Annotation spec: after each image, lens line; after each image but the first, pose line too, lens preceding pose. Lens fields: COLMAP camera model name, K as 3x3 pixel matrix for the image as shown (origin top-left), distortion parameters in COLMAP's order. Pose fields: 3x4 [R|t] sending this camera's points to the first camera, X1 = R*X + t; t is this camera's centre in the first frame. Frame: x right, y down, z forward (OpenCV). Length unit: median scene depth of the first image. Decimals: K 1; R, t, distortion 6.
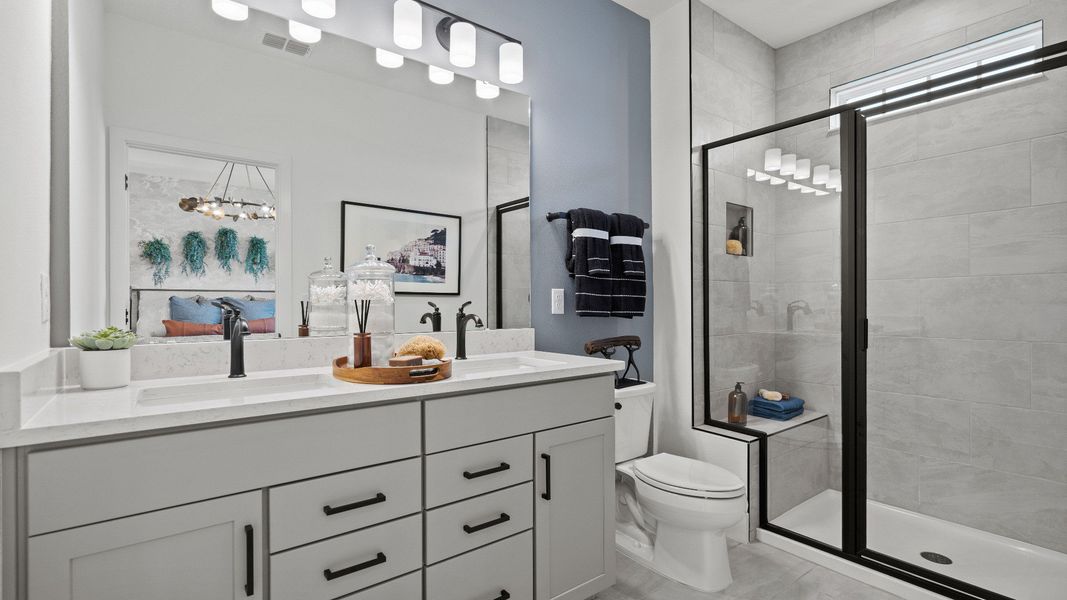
lens RADIAL K [[483.9, 0, 533.5], [0, 483.9, 300.0], [0, 0, 1]] dist [-0.001162, 0.000451]
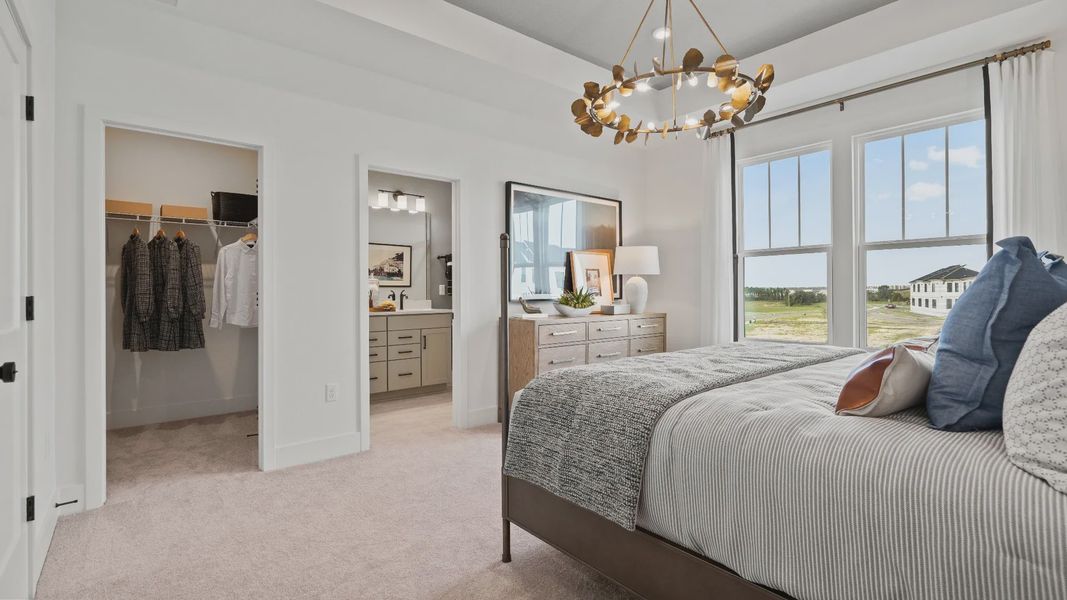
lens RADIAL K [[487.2, 0, 532.6], [0, 487.2, 287.7], [0, 0, 1]] dist [-0.001944, 0.000281]
pose [[0.999148, -0.000623, 0.041271, 0.432767], [0.000707, 0.999998, -0.002004, -0.003883], [-0.041269, 0.002031, 0.999146, -1.643361]]
